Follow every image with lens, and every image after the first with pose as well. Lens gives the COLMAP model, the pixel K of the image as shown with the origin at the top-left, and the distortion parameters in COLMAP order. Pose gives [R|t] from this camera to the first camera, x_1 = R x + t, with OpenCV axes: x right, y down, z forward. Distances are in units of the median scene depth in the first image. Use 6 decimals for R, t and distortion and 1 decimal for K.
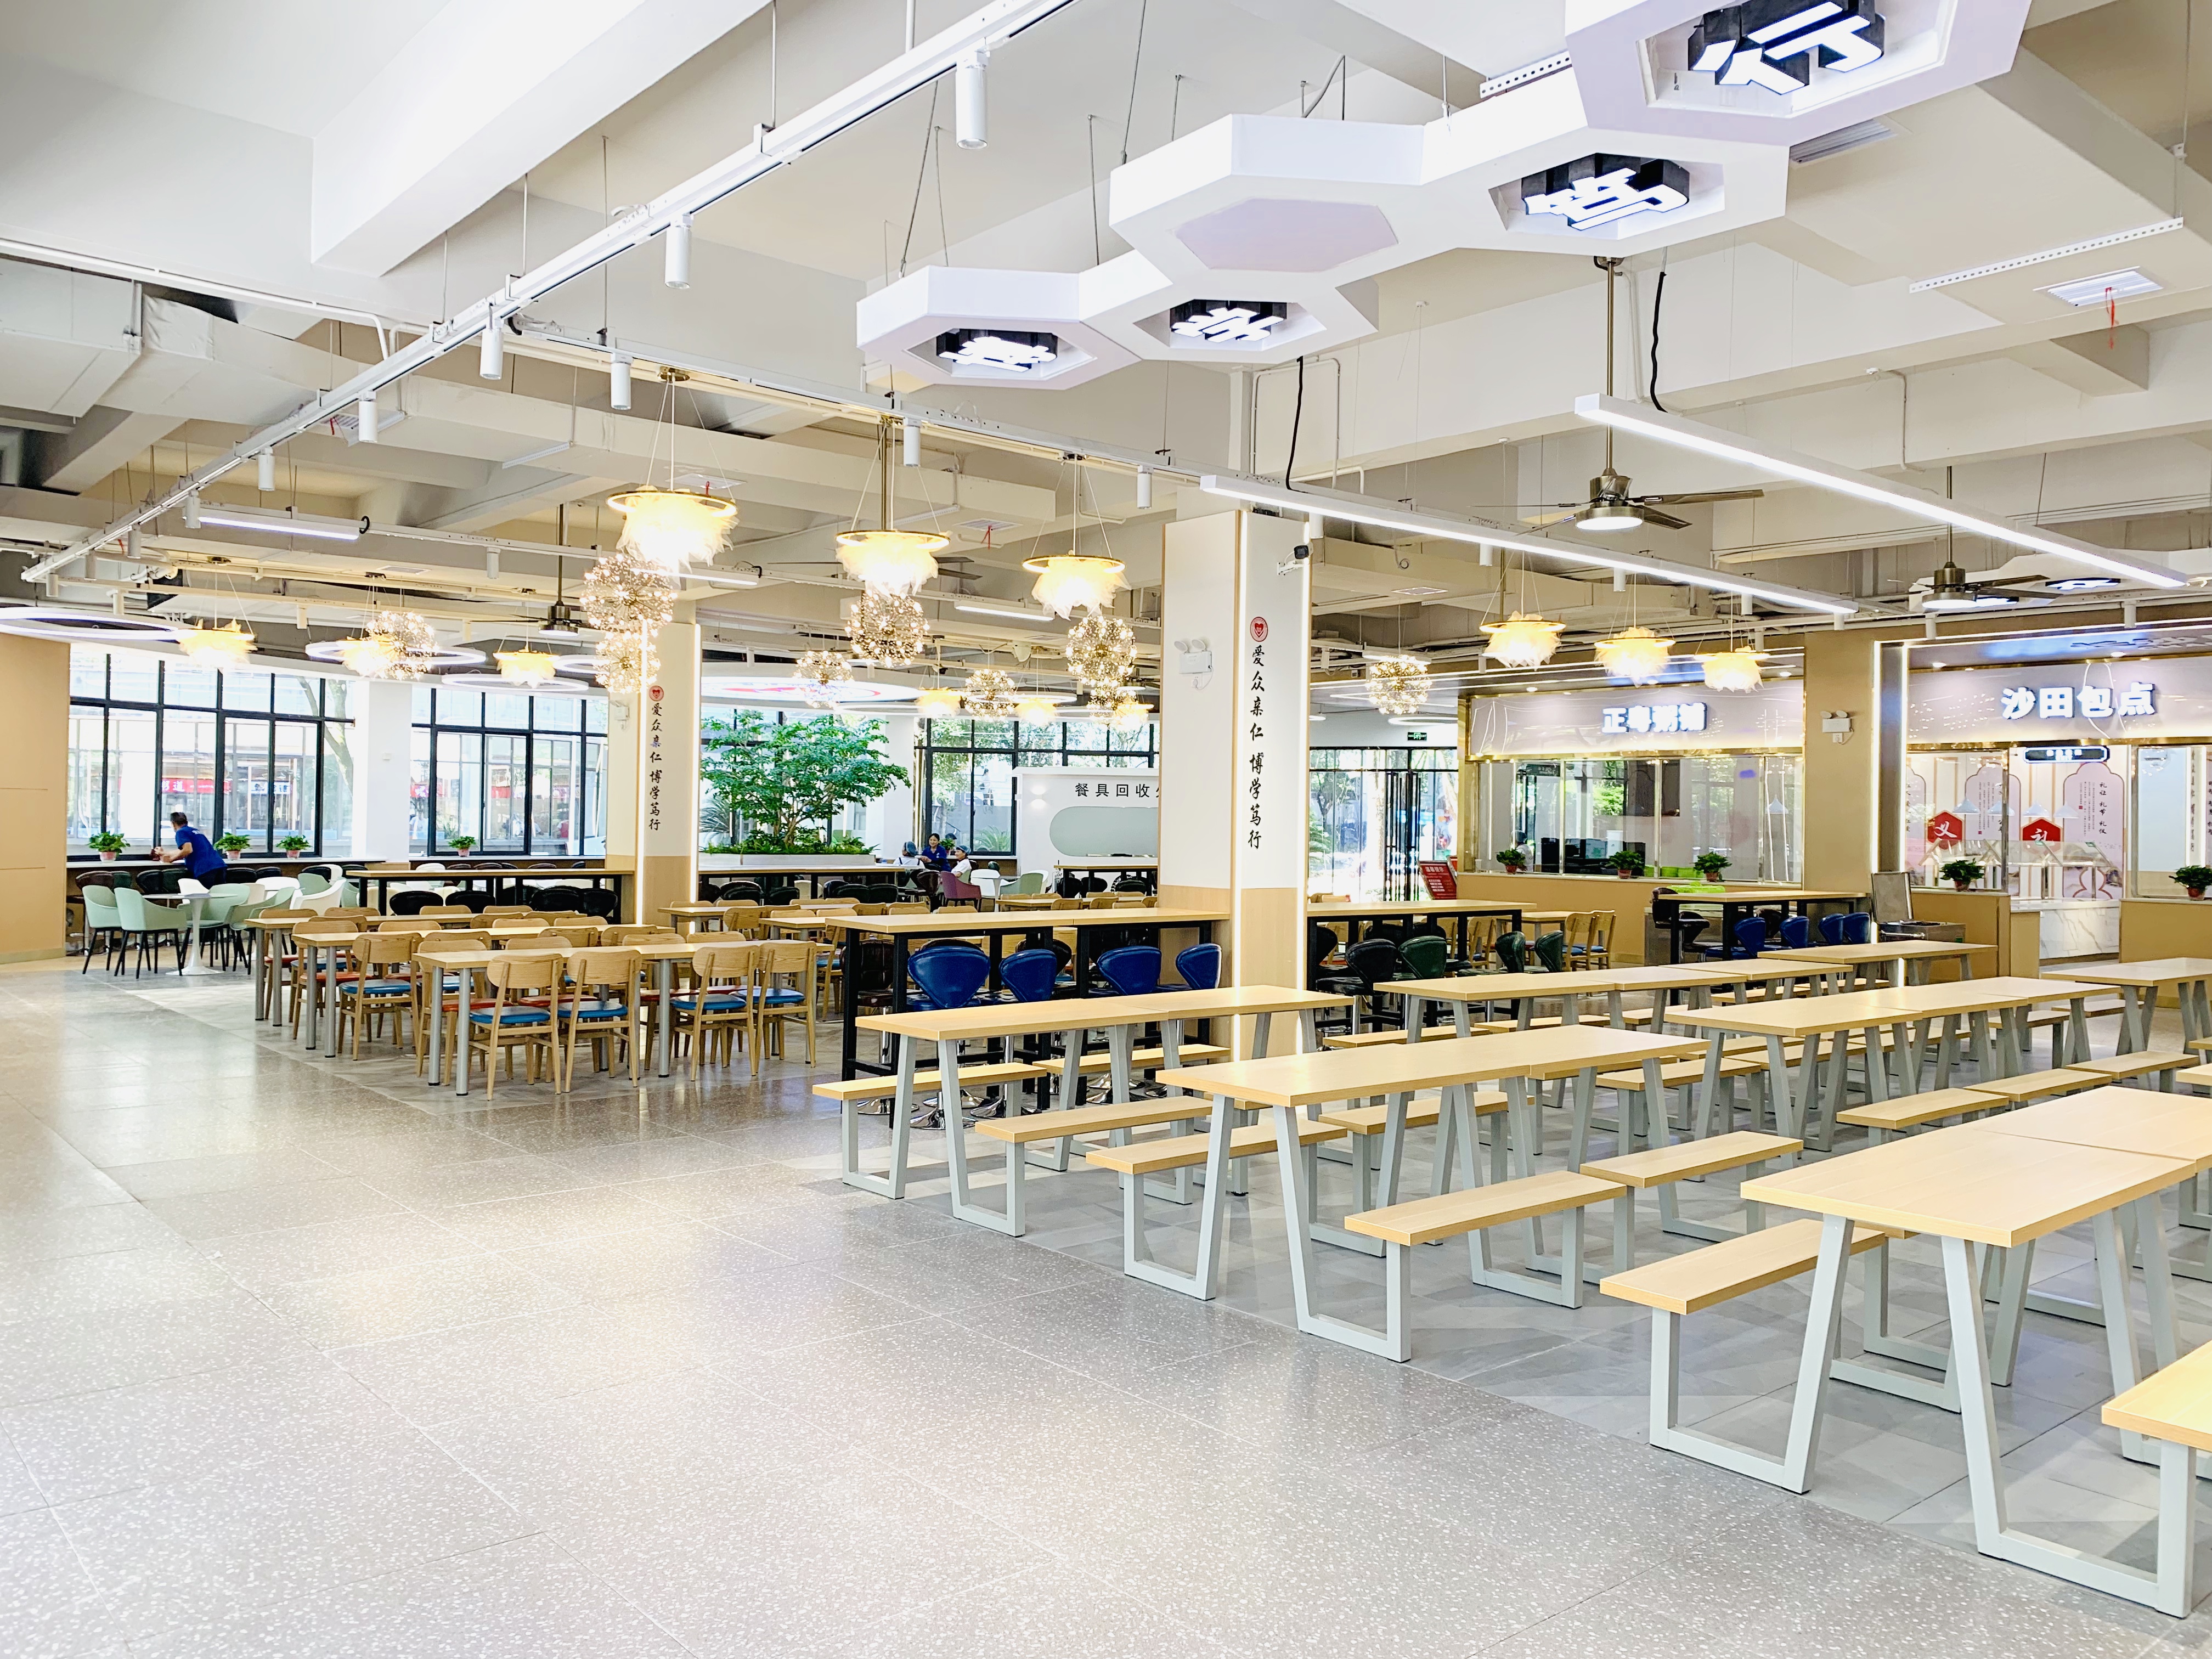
lens RADIAL K [[1707.6, 0, 1118.7], [0, 1707.6, 809.5], [0, 0, 1]] dist [0.116295, -0.261139]
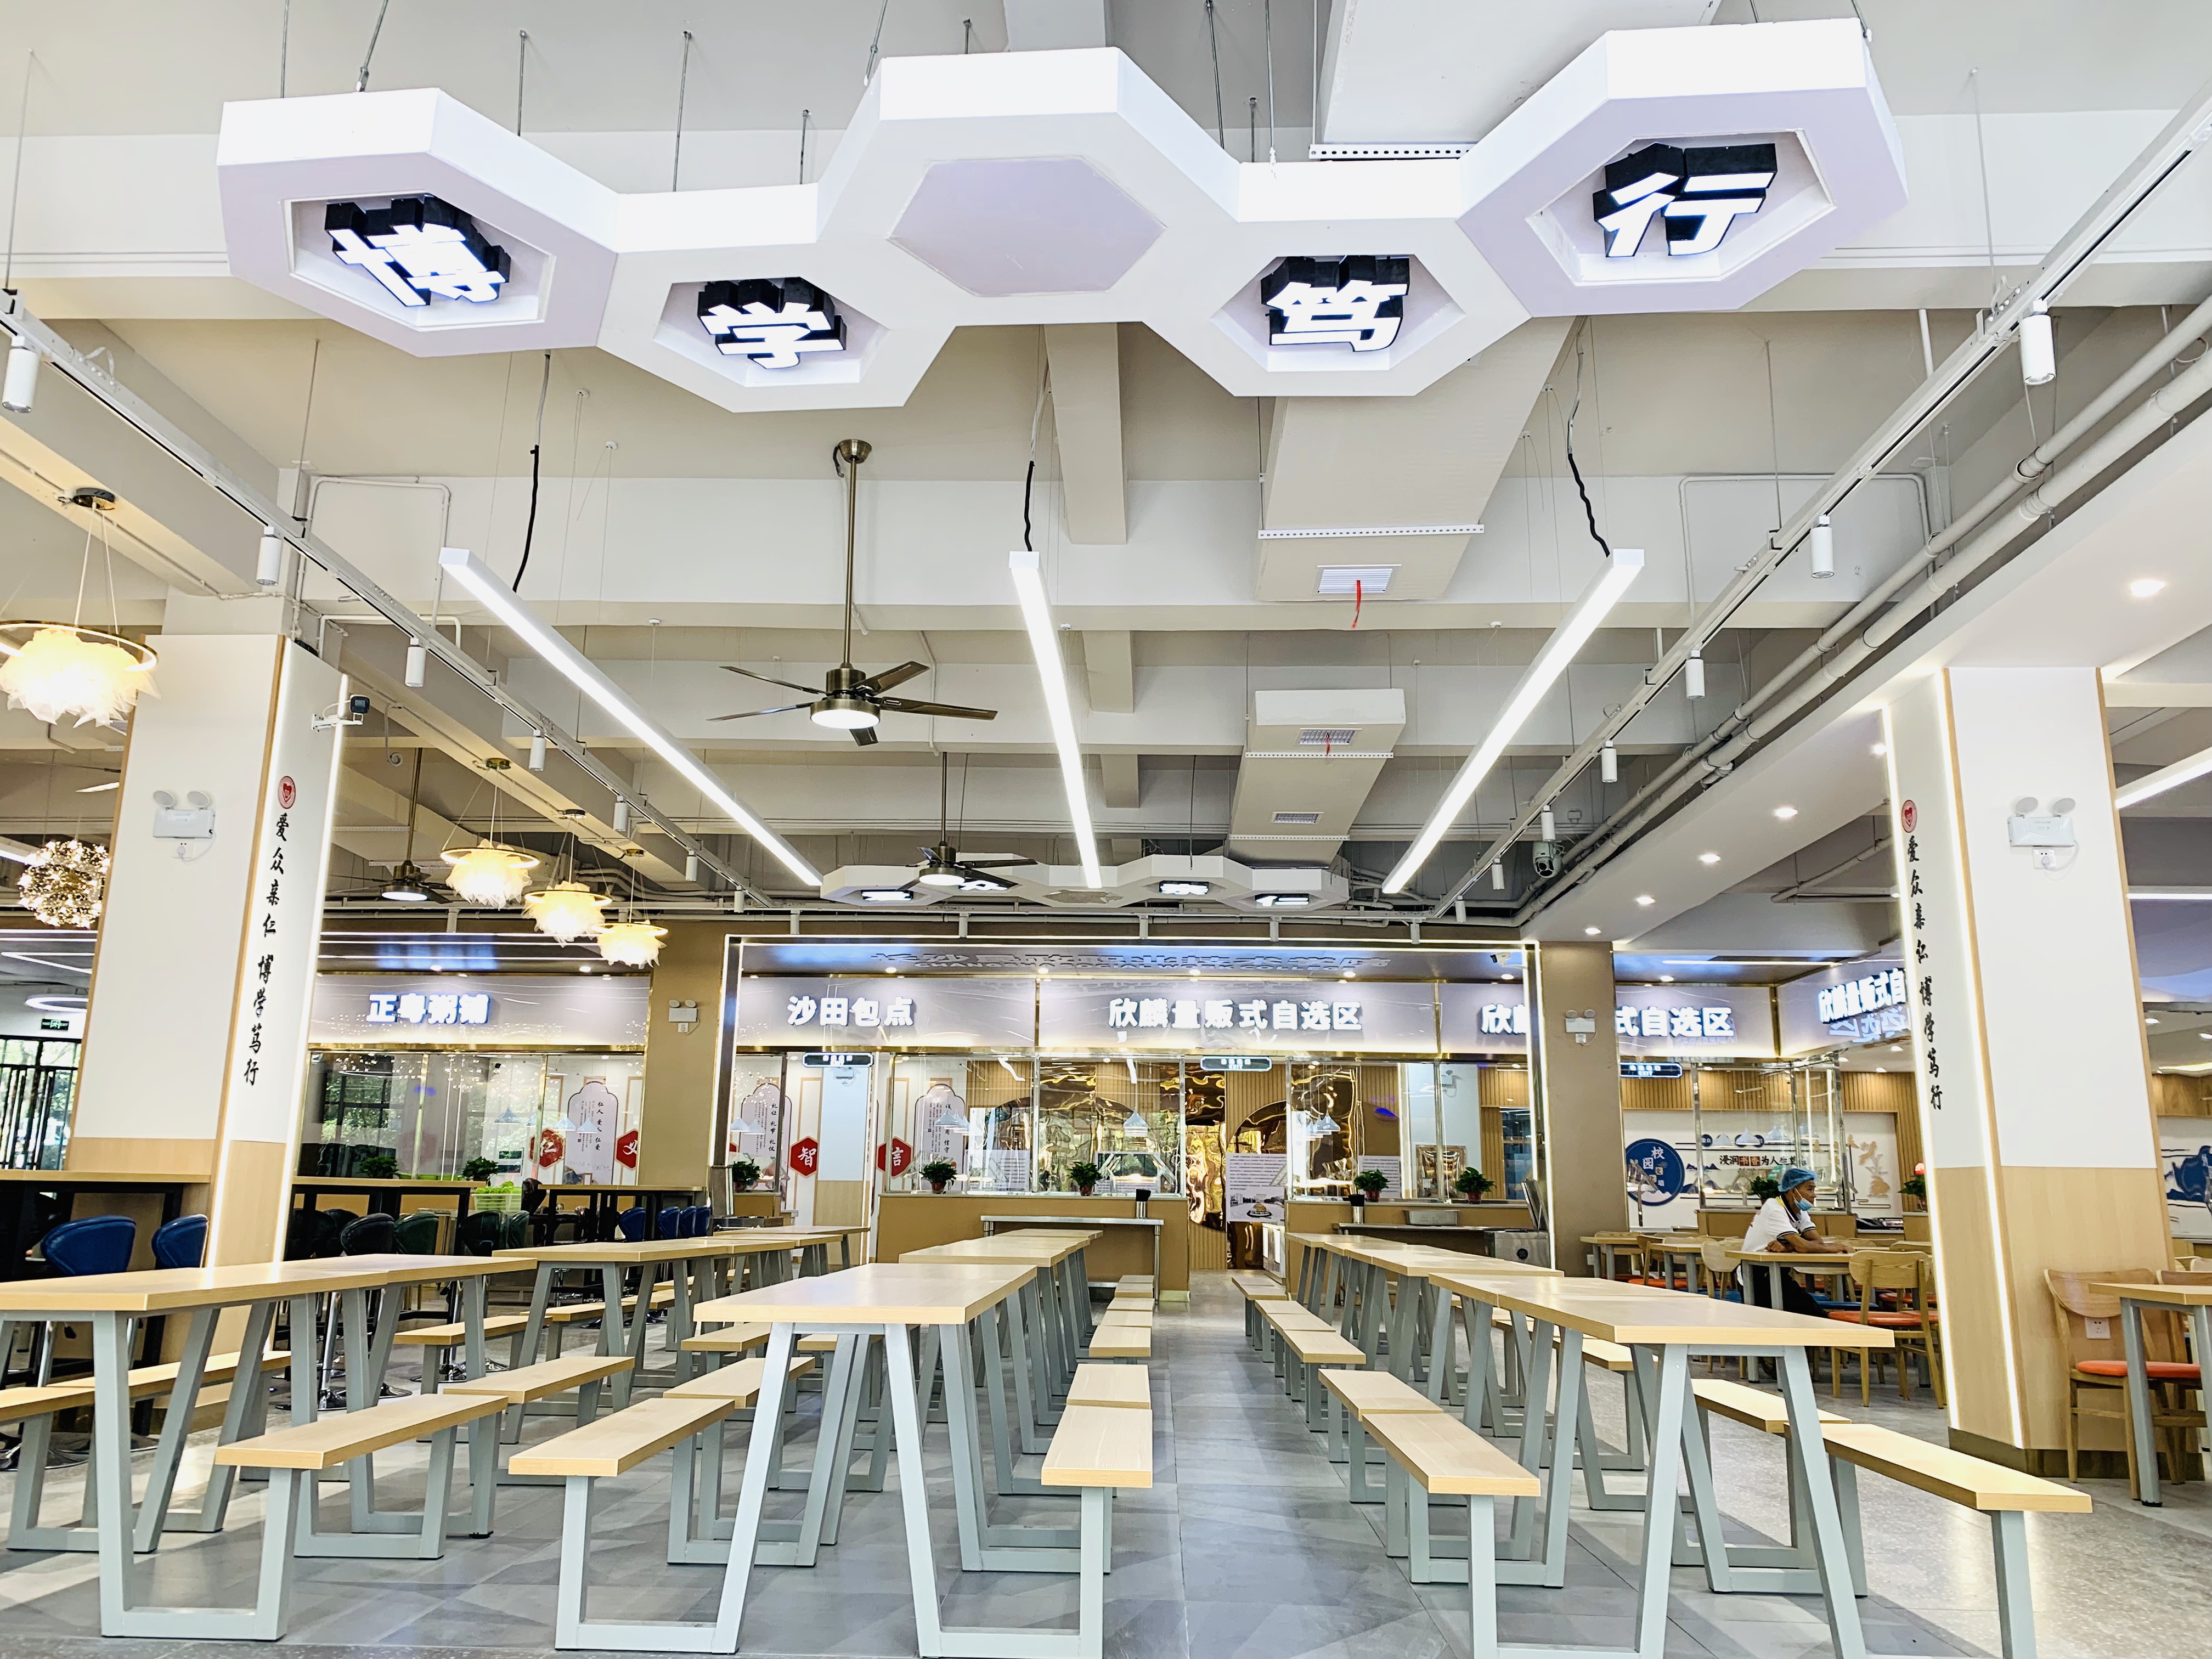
lens RADIAL K [[1694.8, 0, 1106.0], [0, 1694.8, 829.5], [0, 0, 1]] dist [0.059300, -0.065487]
pose [[0.682962, 0.147719, 0.715361, -0.134111], [-0.007432, 0.980693, -0.195413, 0.035876], [-0.730416, 0.128143, 0.670874, 0.144737]]
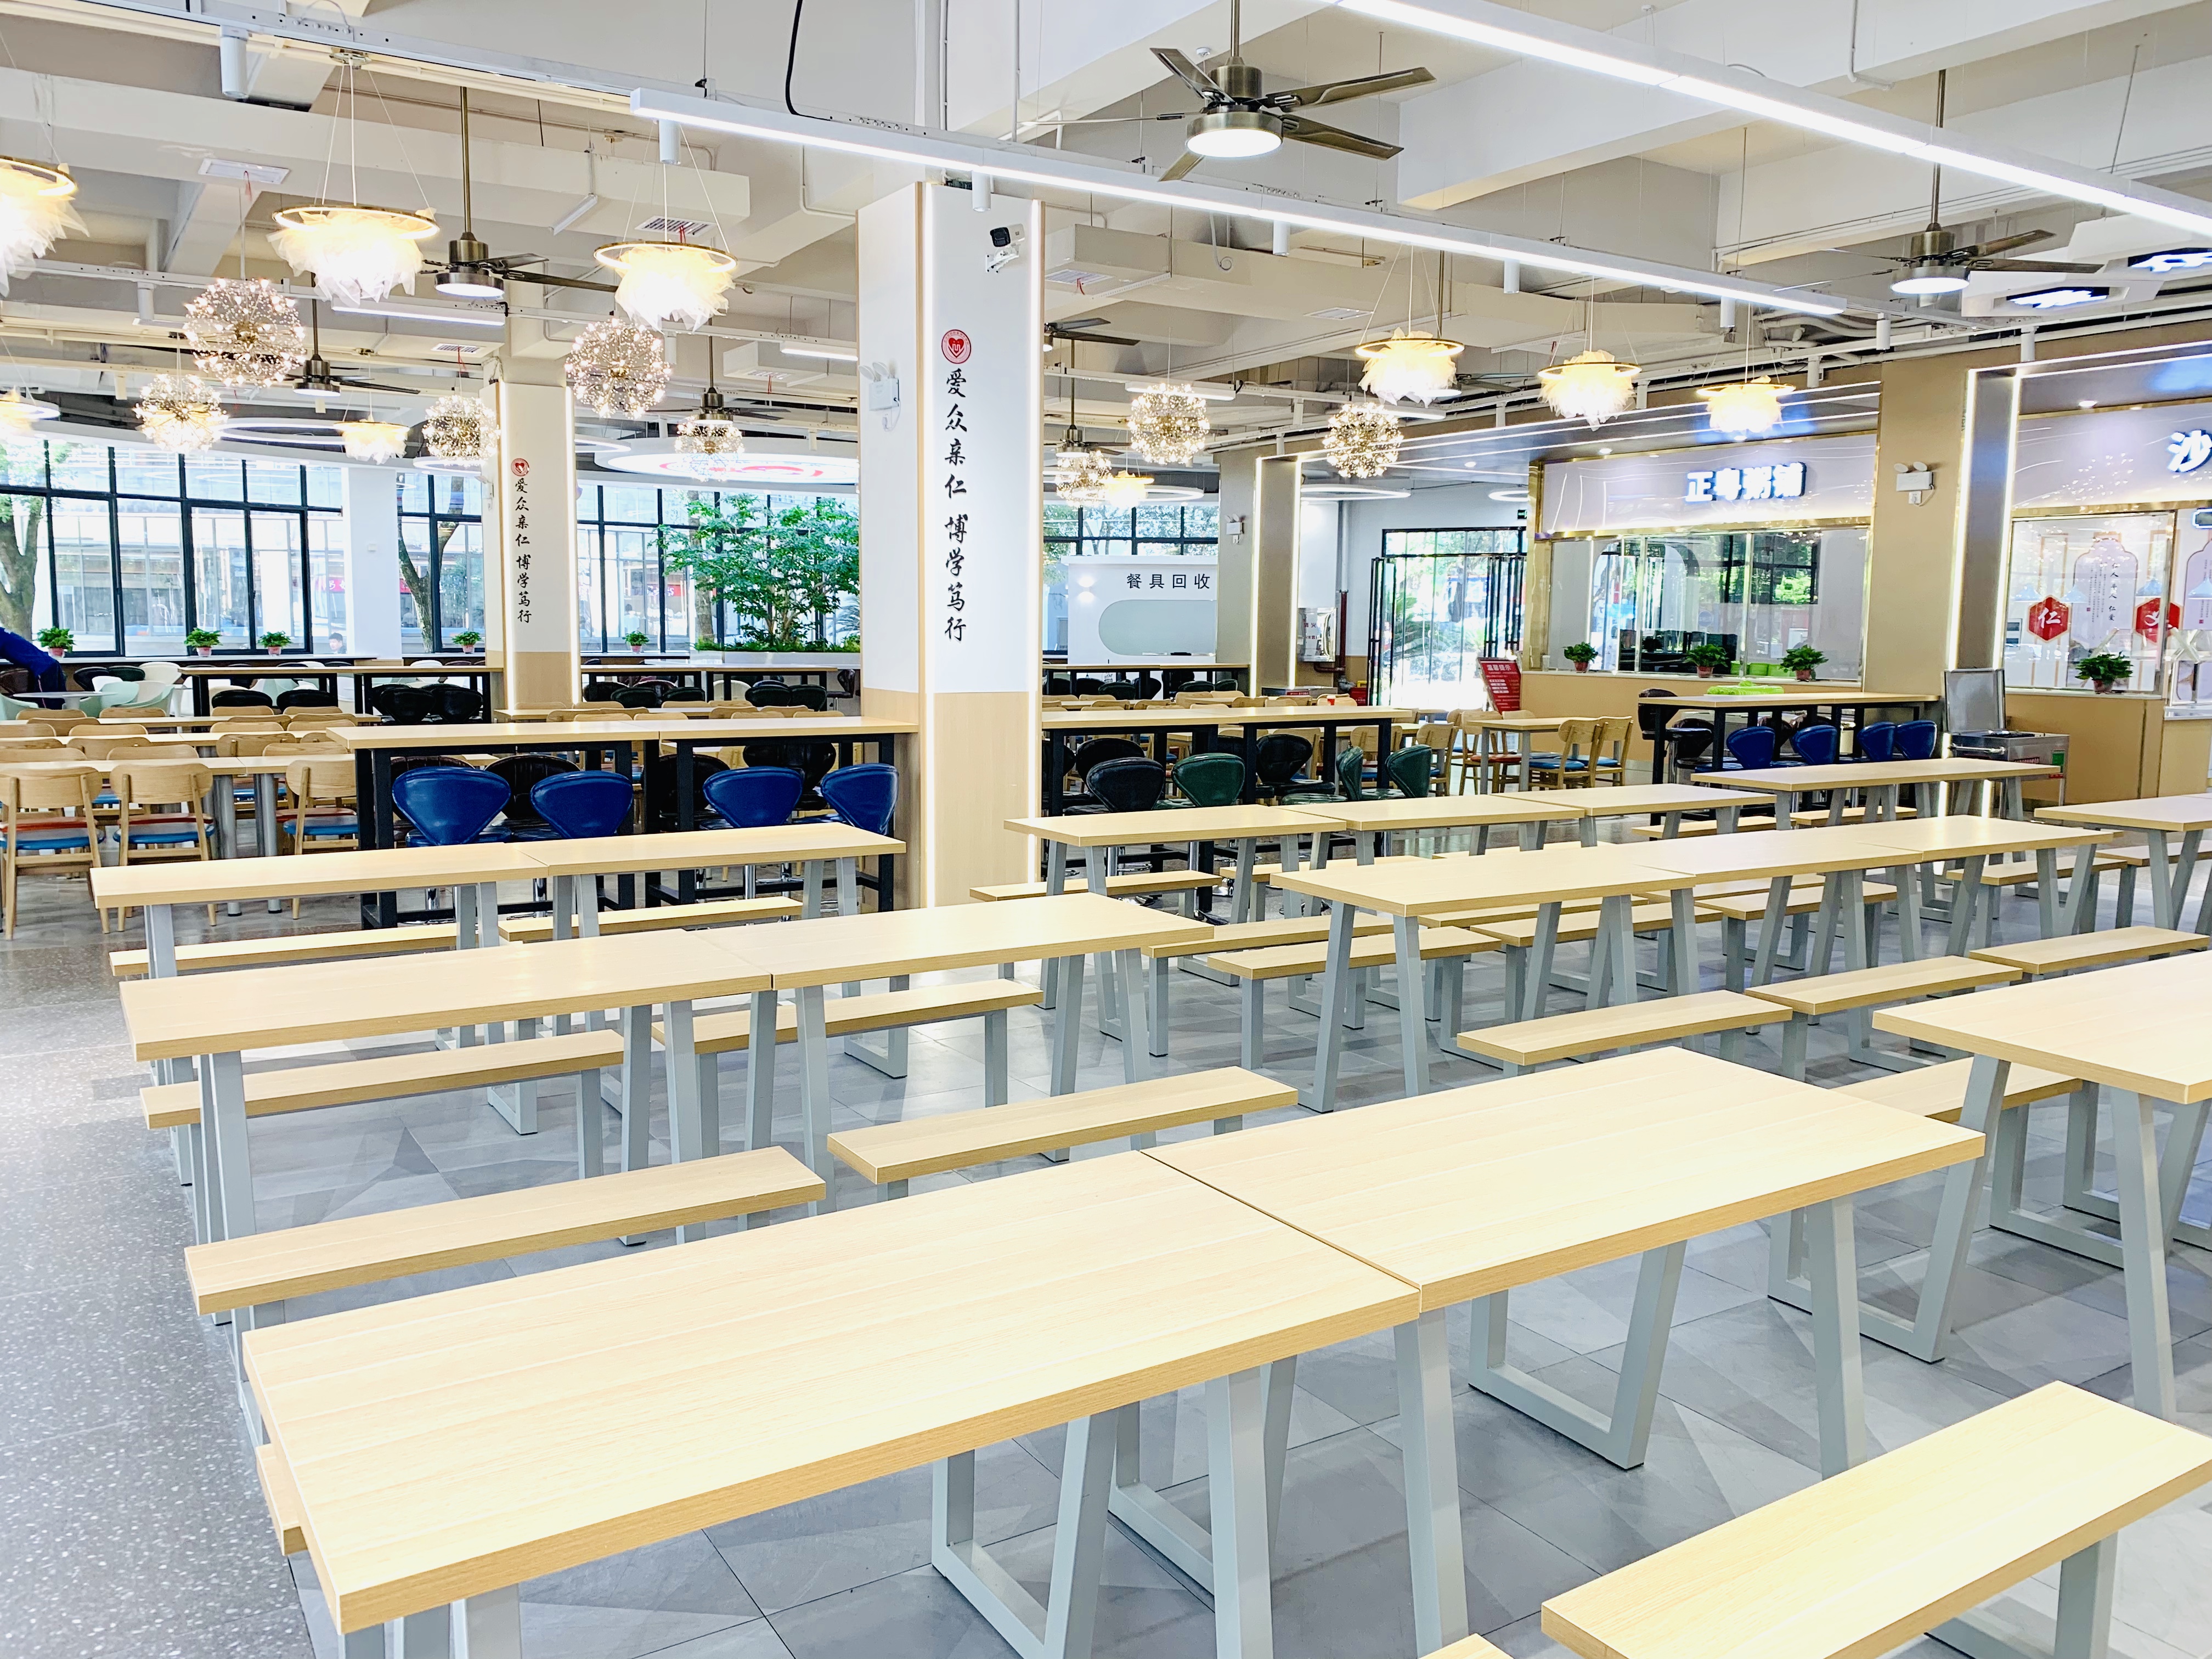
lens RADIAL K [[1694.8, 0, 1106.0], [0, 1694.8, 829.5], [0, 0, 1]] dist [0.059300, -0.065487]
pose [[0.988390, 0.014093, -0.151282, 0.168278], [0.005489, 0.991727, 0.128245, 0.006198], [0.151838, -0.127586, 0.980136, 0.155748]]
